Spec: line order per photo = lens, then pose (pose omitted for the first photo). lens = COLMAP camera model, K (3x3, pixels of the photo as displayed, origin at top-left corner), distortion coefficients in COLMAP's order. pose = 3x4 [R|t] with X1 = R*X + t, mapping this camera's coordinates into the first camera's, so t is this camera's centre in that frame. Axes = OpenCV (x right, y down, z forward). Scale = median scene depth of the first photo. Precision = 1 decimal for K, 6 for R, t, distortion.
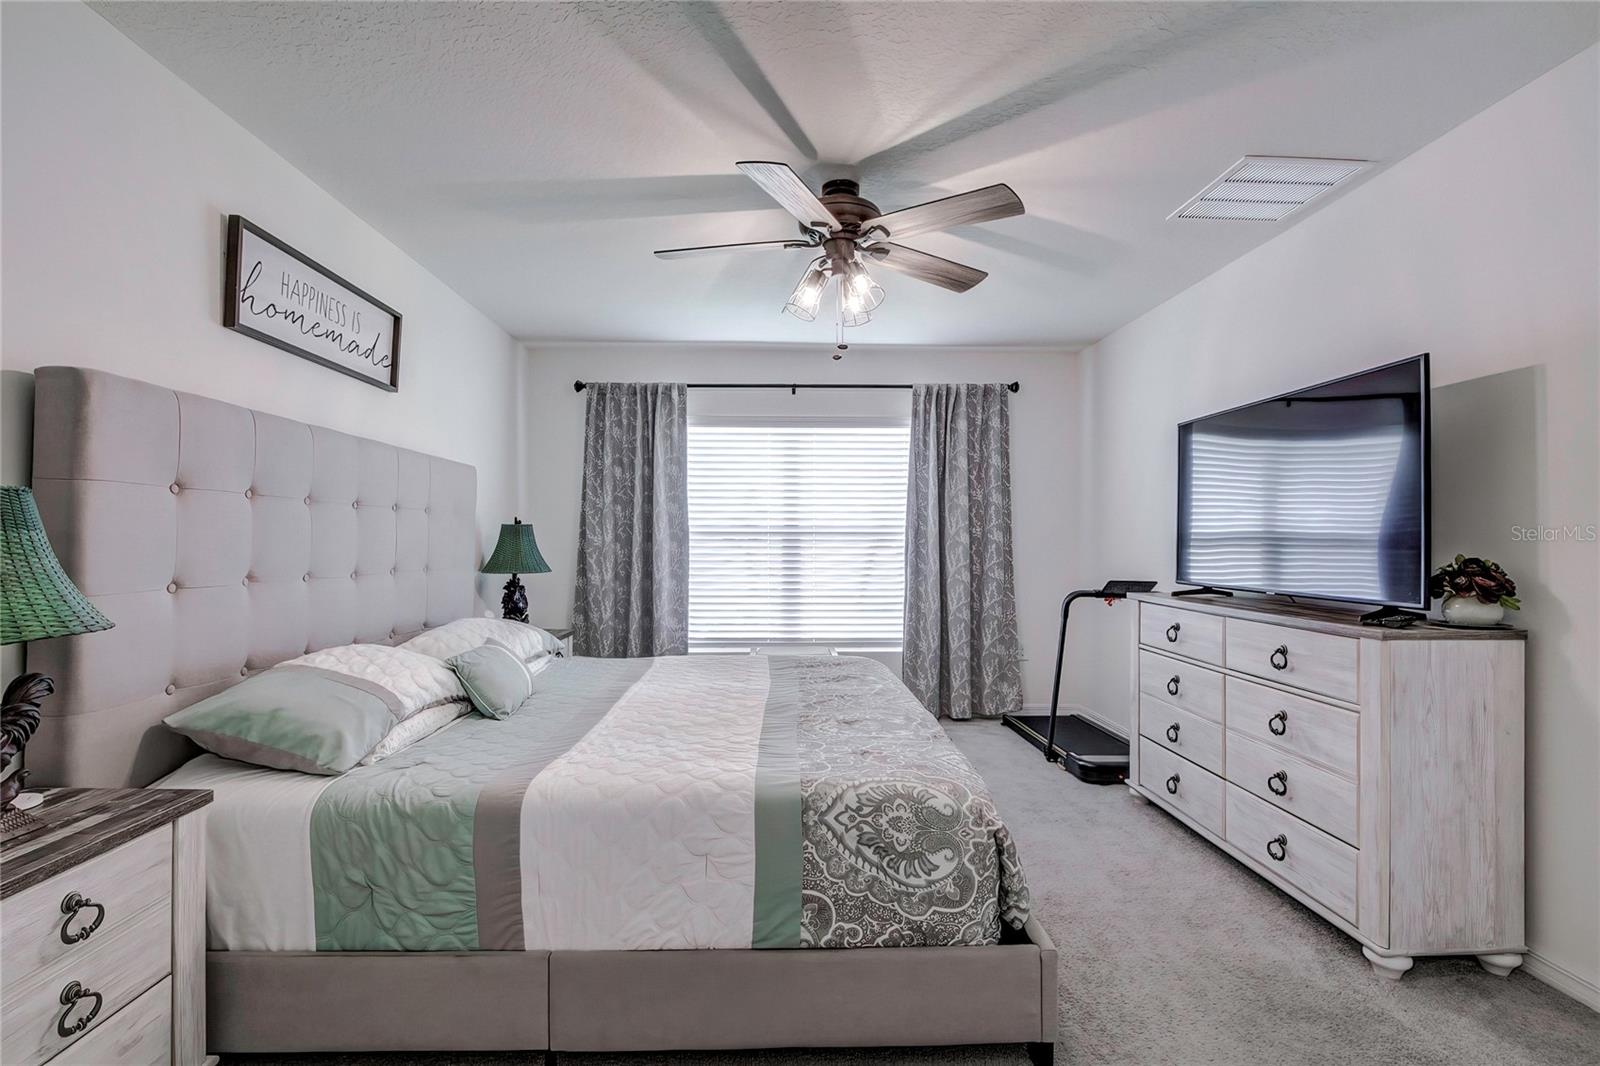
lens RADIAL K [[726.6, 0, 804.1], [0, 726.6, 535.4], [0, 0, 1]] dist [-0.006985, -0.000509]
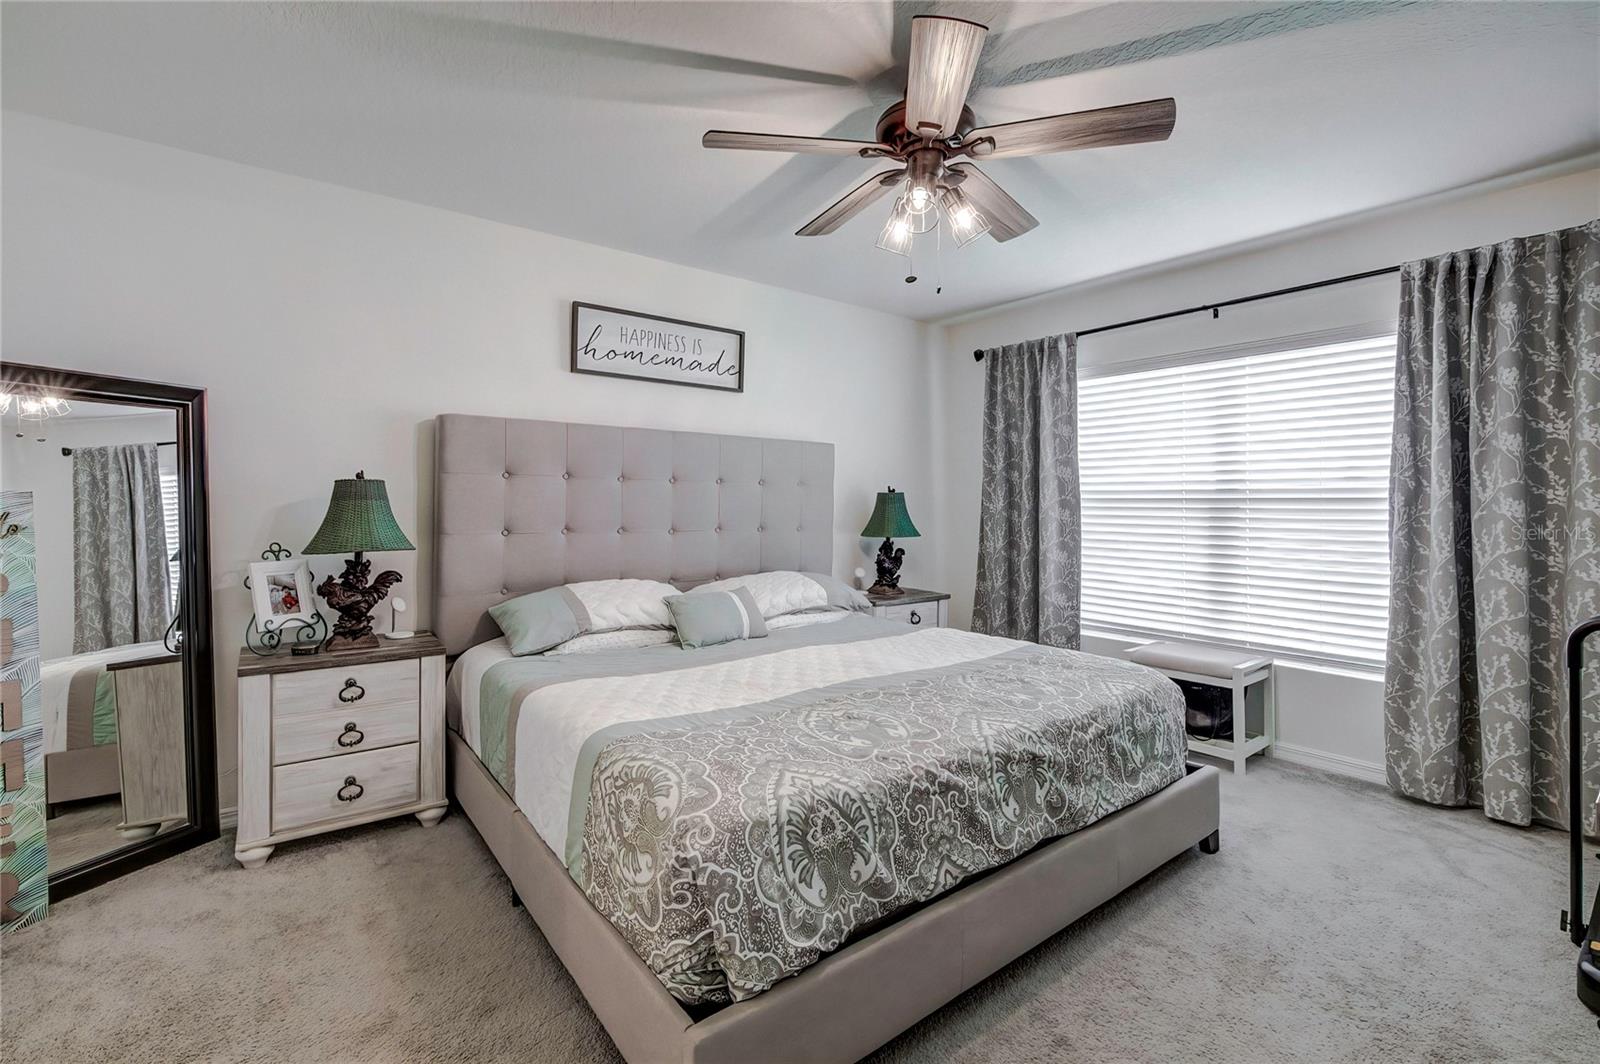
lens RADIAL K [[726.6, 0, 845.0], [0, 726.6, 499.9], [0, 0, 1]] dist [-0.006985, -0.000509]
pose [[0.586965, -0.002929, -0.809607, 0.391226], [-0.000936, 0.999990, -0.004296, 0.000679], [0.809612, 0.003280, 0.586957, 0.249167]]
